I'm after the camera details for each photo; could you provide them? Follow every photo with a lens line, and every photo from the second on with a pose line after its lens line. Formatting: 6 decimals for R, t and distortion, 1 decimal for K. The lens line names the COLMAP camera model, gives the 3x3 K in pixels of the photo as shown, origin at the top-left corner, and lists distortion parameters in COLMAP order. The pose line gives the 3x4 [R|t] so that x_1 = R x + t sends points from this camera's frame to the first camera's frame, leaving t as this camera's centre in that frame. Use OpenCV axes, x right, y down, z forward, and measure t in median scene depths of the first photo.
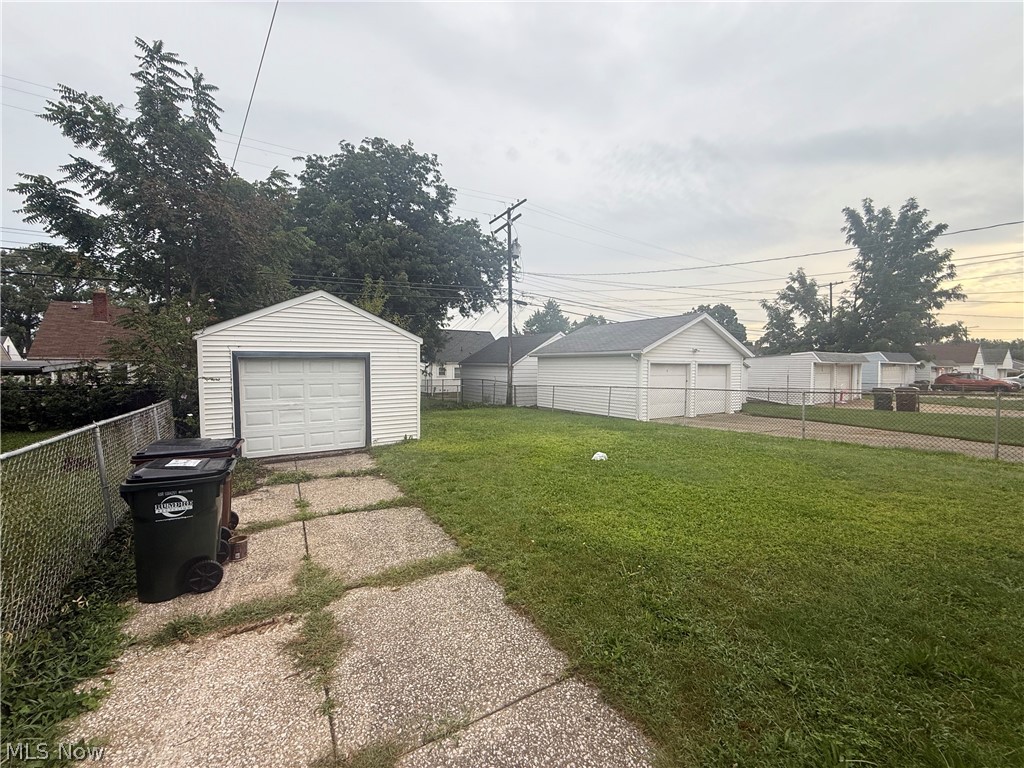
lens RADIAL K [[411.2, 0, 510.7], [0, 411.2, 383.0], [0, 0, 1]] dist [0.003756, -0.000871]
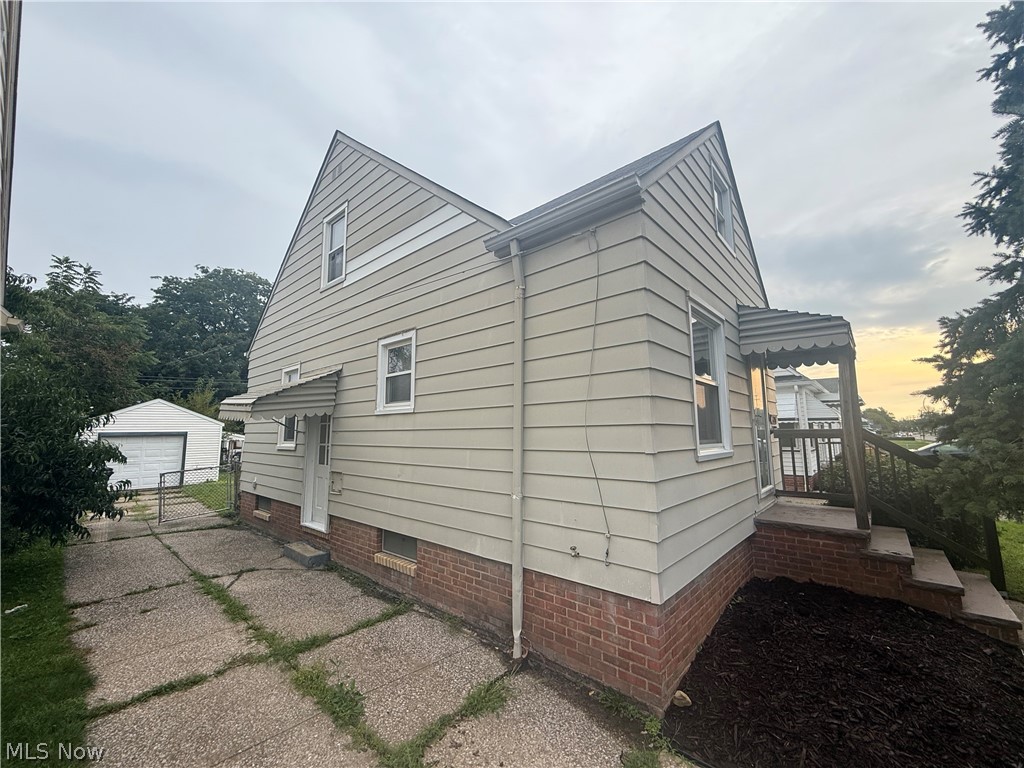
lens RADIAL K [[411.2, 0, 494.7], [0, 411.2, 389.1], [0, 0, 1]] dist [0.003756, -0.000871]
pose [[0.972465, 0.015691, 0.232518, 0.312011], [0.018803, 0.989195, -0.145396, 0.017083], [-0.232287, 0.145765, 0.961663, -0.617010]]
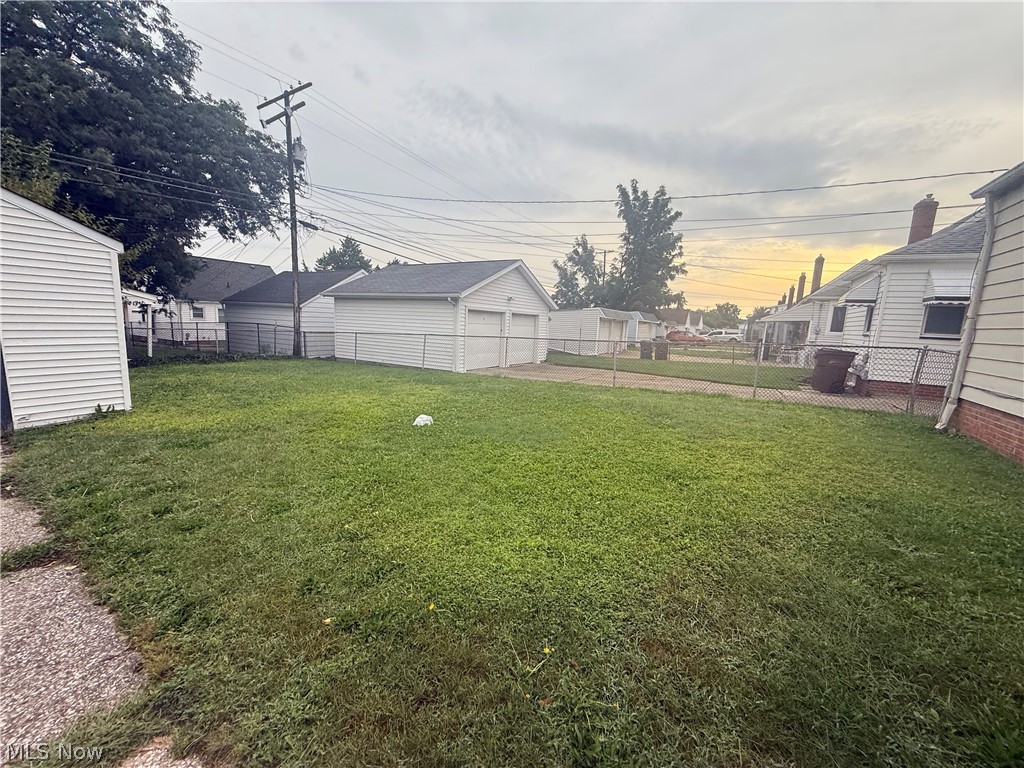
lens RADIAL K [[411.2, 0, 512.2], [0, 411.2, 378.3], [0, 0, 1]] dist [0.003756, -0.000871]
pose [[0.891719, -0.028859, 0.451669, 0.008691], [-0.019306, 0.994631, 0.101666, 0.008435], [-0.452178, -0.099378, 0.886374, 0.116571]]
